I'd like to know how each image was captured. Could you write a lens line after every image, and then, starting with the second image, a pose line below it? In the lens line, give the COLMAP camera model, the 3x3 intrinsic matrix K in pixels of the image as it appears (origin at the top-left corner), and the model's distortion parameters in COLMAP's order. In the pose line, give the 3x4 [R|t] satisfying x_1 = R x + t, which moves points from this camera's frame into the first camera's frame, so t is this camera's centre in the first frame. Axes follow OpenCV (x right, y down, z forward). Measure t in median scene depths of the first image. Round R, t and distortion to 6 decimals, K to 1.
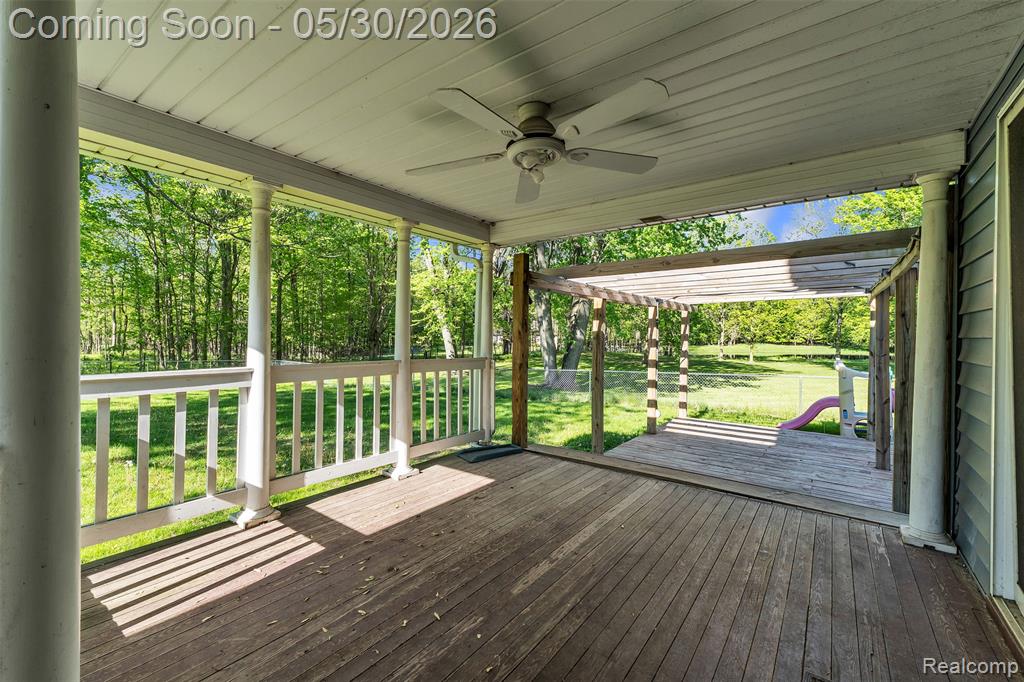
lens RADIAL K [[438.3, 0, 512.6], [0, 438.3, 334.0], [0, 0, 1]] dist [0.013296, 0.000456]
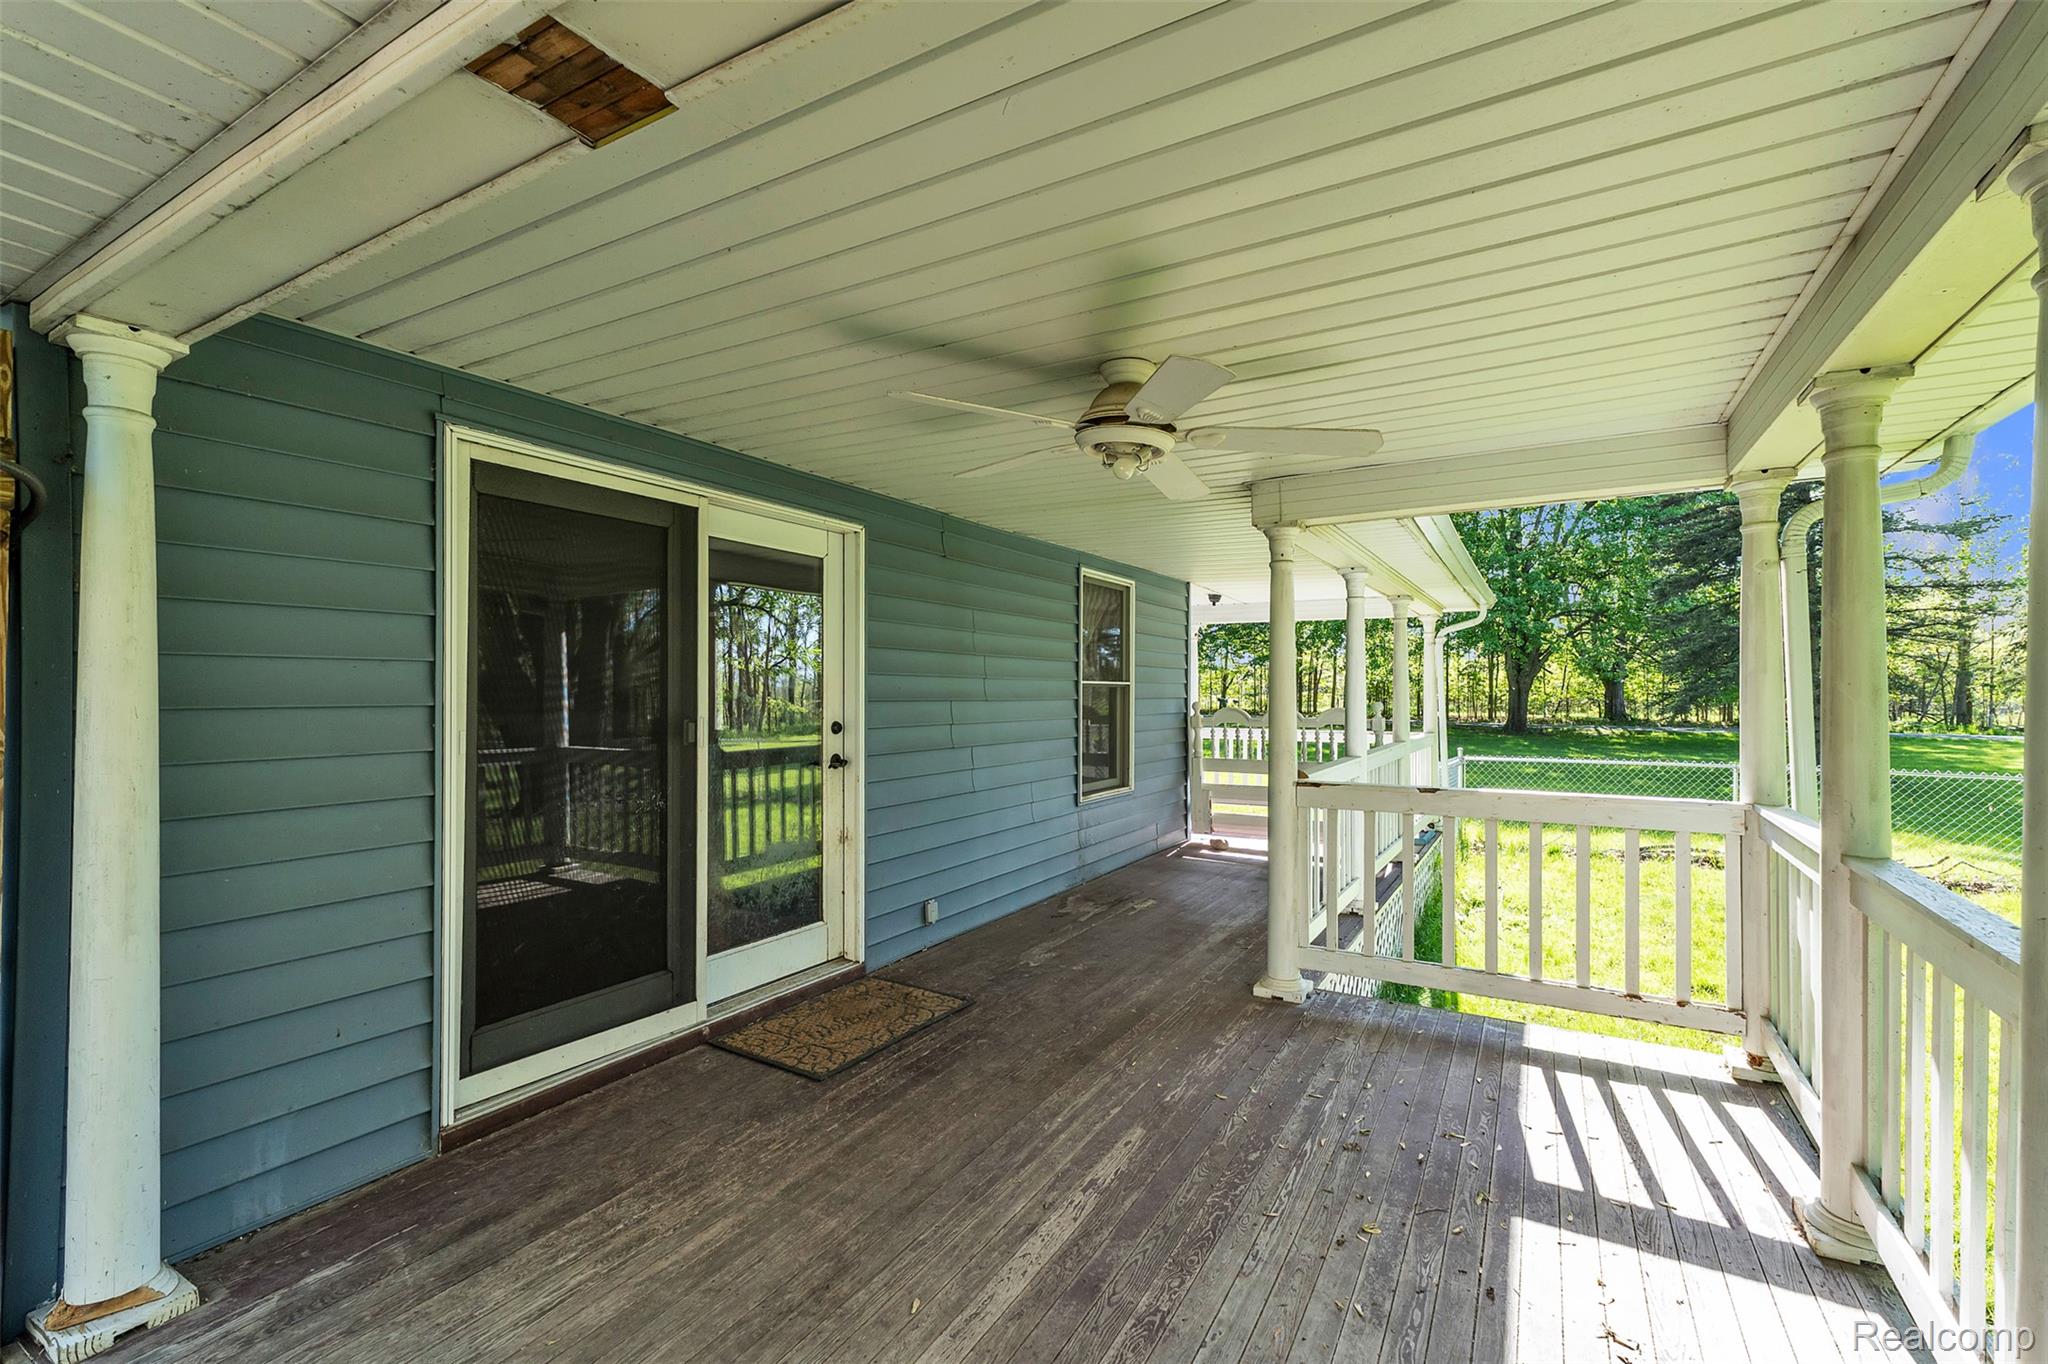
lens RADIAL K [[876.6, 0, 1030.4], [0, 876.6, 686.4], [0, 0, 1]] dist [0.013296, 0.000456]
pose [[-0.994076, -0.011603, -0.108068, 0.267155], [-0.010469, 0.999884, -0.011060, -0.065575], [0.108184, -0.009863, -0.994082, 1.914020]]
